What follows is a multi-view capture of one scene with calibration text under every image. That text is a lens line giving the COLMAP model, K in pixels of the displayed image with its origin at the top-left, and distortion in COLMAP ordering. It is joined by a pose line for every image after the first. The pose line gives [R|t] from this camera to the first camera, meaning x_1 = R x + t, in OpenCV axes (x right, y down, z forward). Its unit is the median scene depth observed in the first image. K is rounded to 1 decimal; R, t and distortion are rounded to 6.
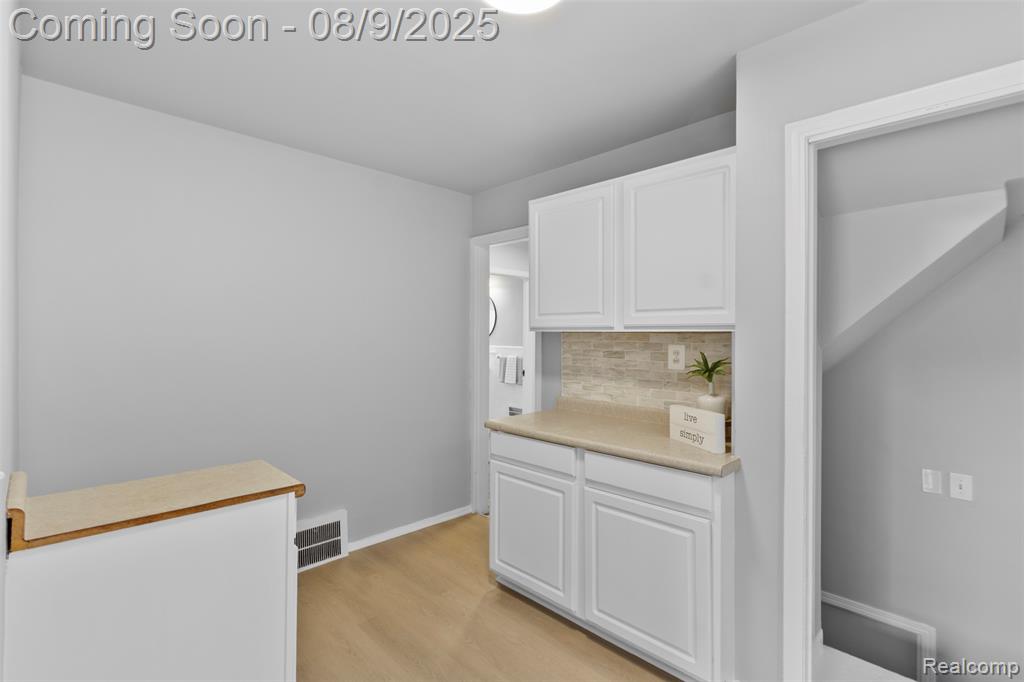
lens RADIAL K [[471.8, 0, 514.2], [0, 471.8, 336.9], [0, 0, 1]] dist [0.002651, 0.000101]
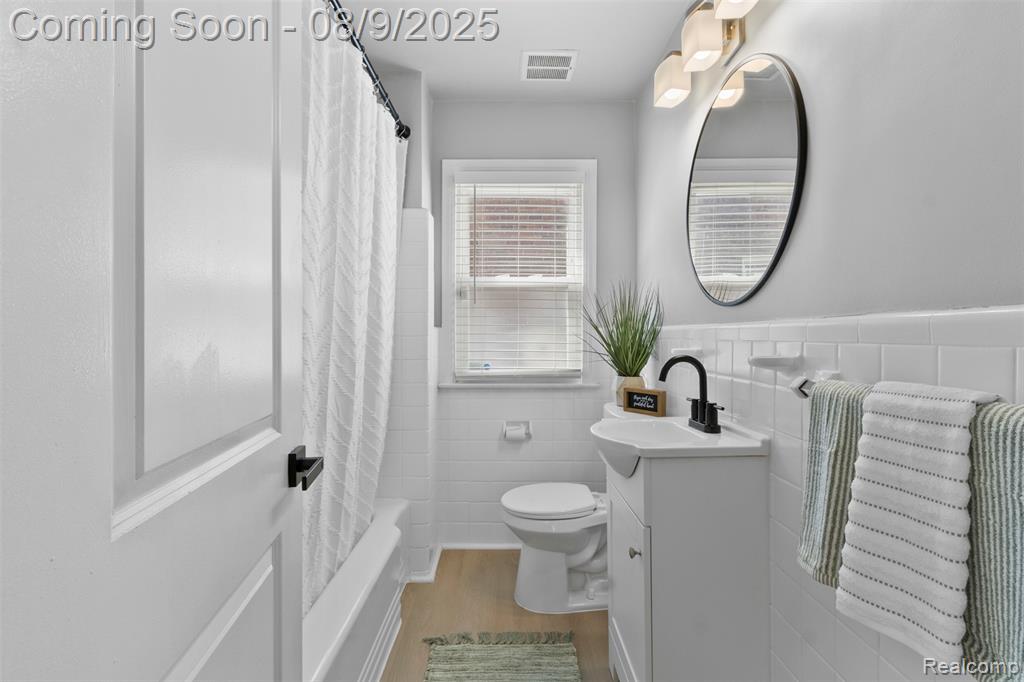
lens RADIAL K [[471.8, 0, 511.6], [0, 471.8, 338.1], [0, 0, 1]] dist [0.002651, 0.000101]
pose [[0.712237, -0.009853, -0.701870, 0.005066], [0.001453, 0.999920, -0.012563, 0.028946], [0.701938, 0.007928, 0.712194, 0.841259]]
